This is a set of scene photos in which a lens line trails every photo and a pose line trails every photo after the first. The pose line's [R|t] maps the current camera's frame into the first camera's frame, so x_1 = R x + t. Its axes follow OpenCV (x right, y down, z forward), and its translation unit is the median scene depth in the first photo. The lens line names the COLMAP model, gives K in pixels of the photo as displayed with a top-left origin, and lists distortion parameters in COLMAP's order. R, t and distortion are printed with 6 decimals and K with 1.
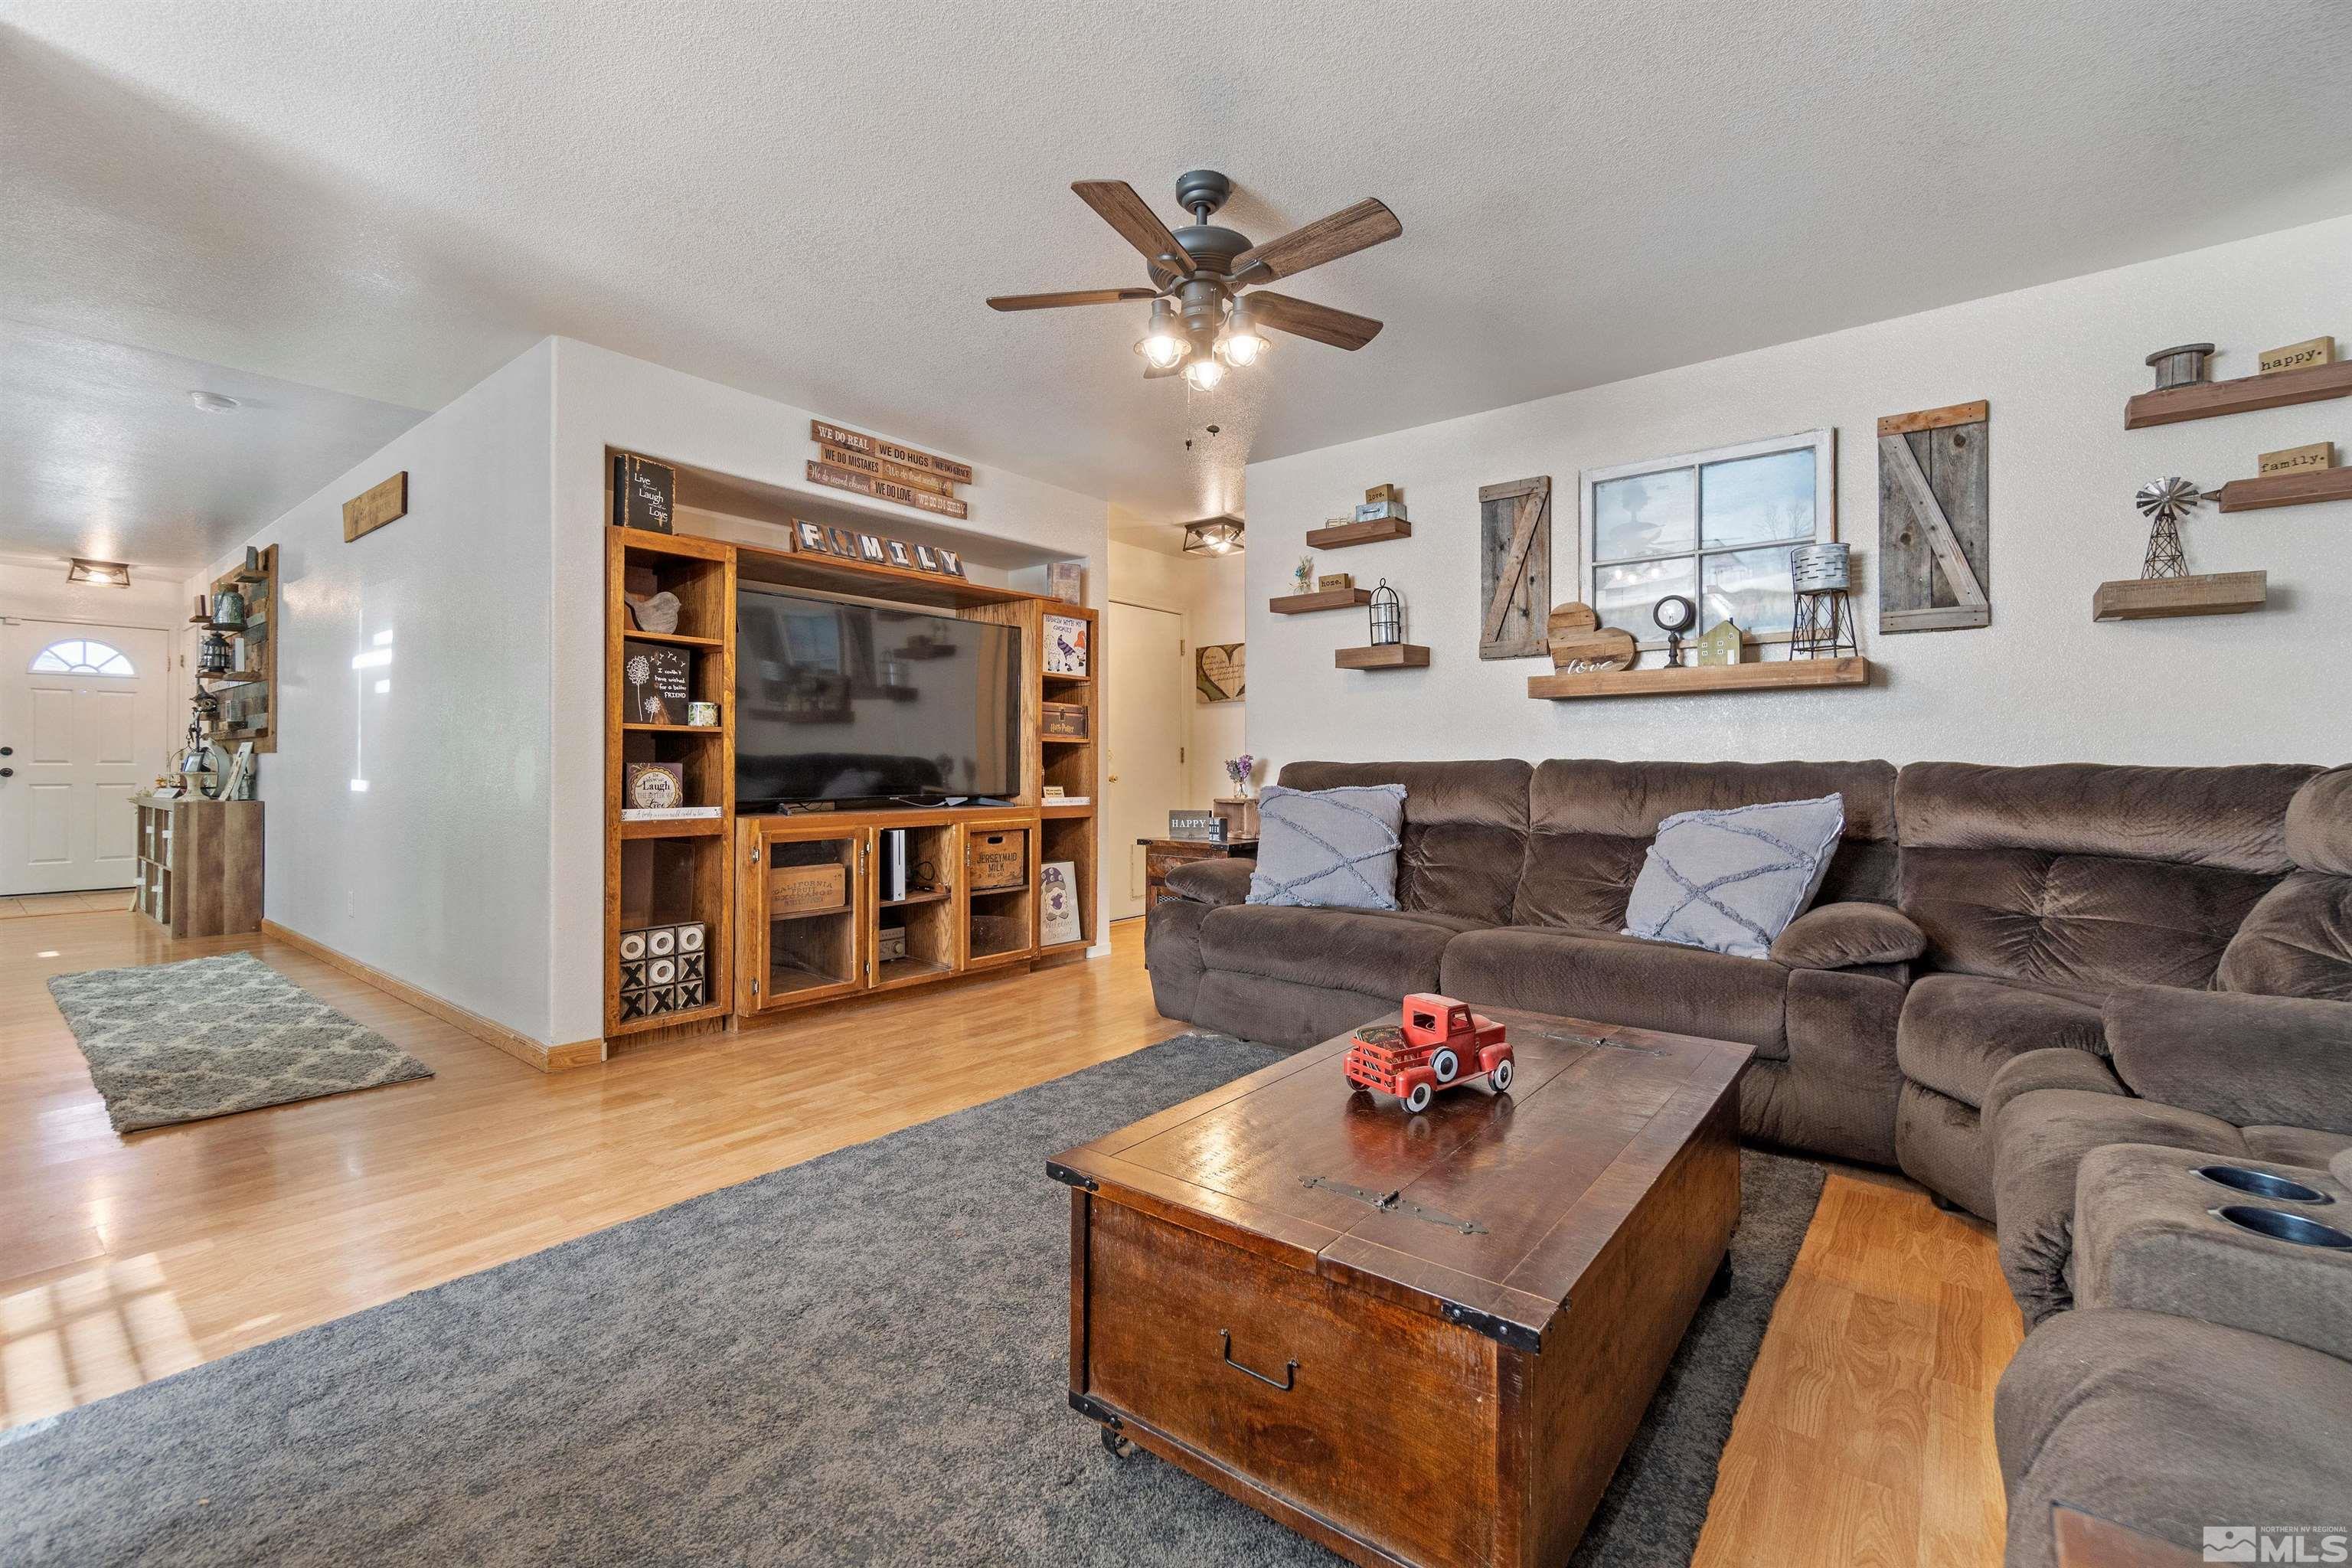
lens RADIAL K [[1007.6, 0, 1168.3], [0, 1007.6, 759.8], [0, 0, 1]] dist [-0.011502, 0.002806]
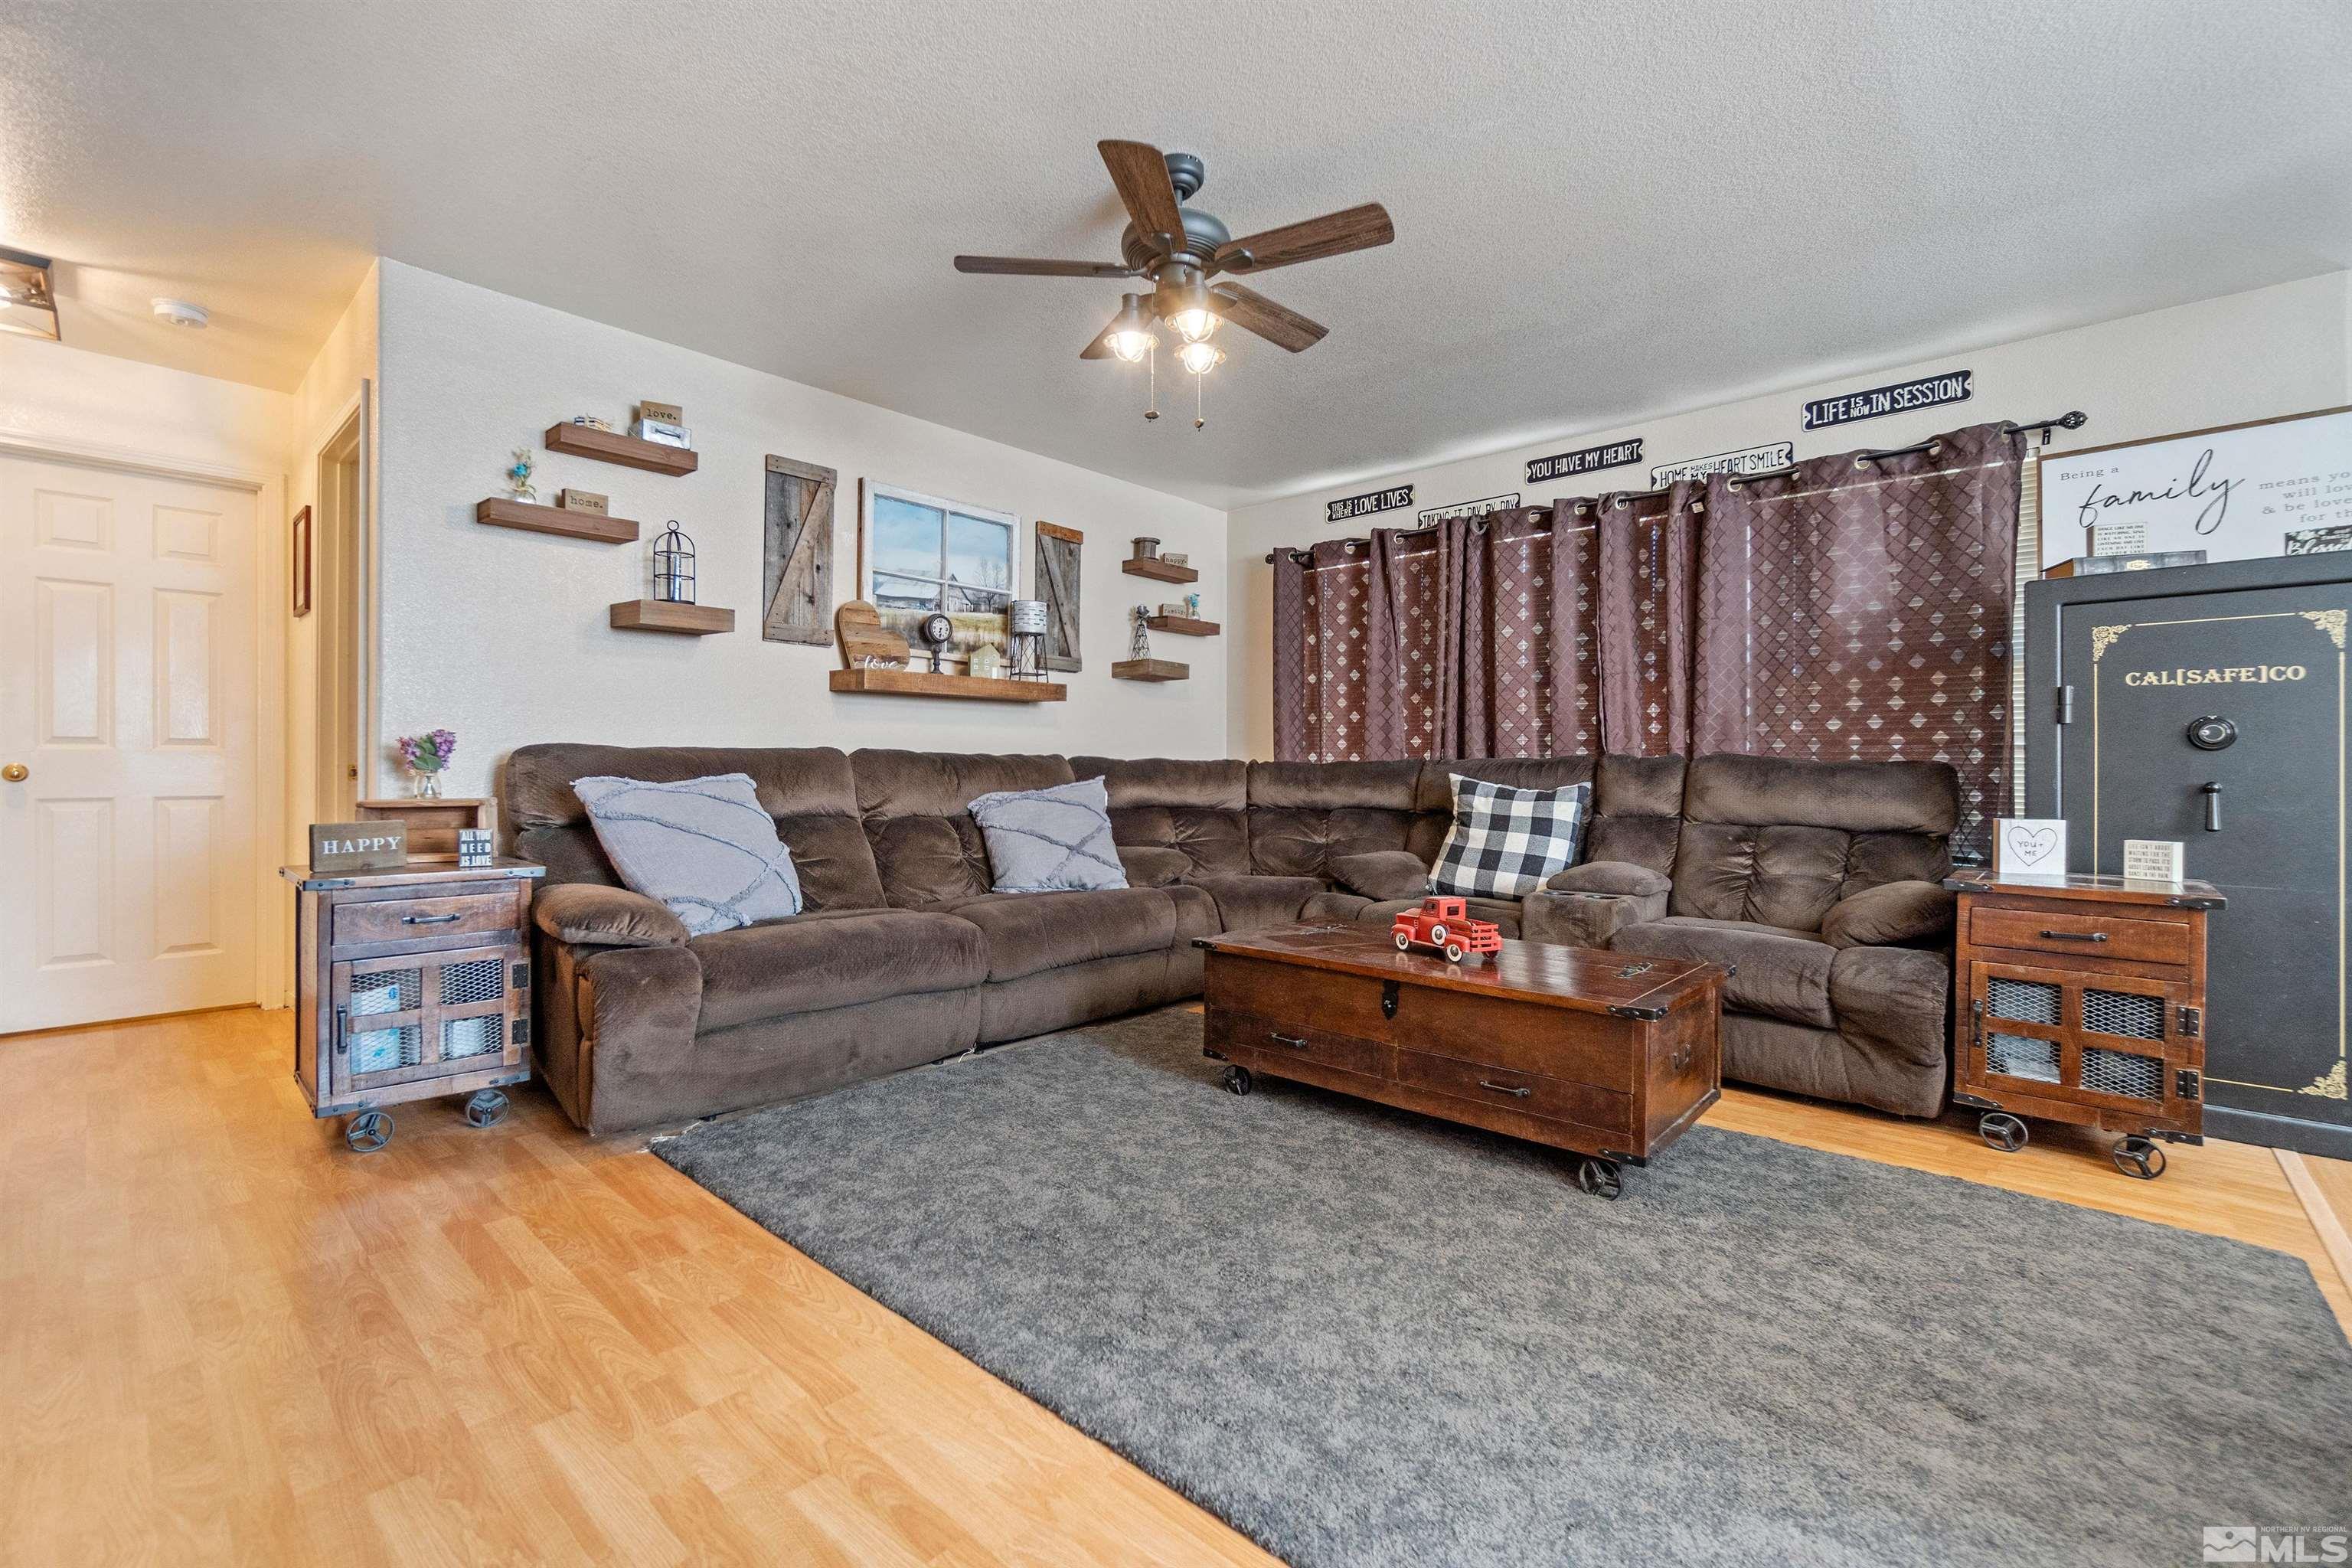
lens RADIAL K [[1007.6, 0, 1148.7], [0, 1007.6, 767.1], [0, 0, 1]] dist [-0.011502, 0.002806]
pose [[0.071164, 0.002823, 0.997461, -0.726386], [-0.010920, 0.999938, -0.002051, 0.019311], [-0.997405, -0.010746, 0.071191, 0.713264]]
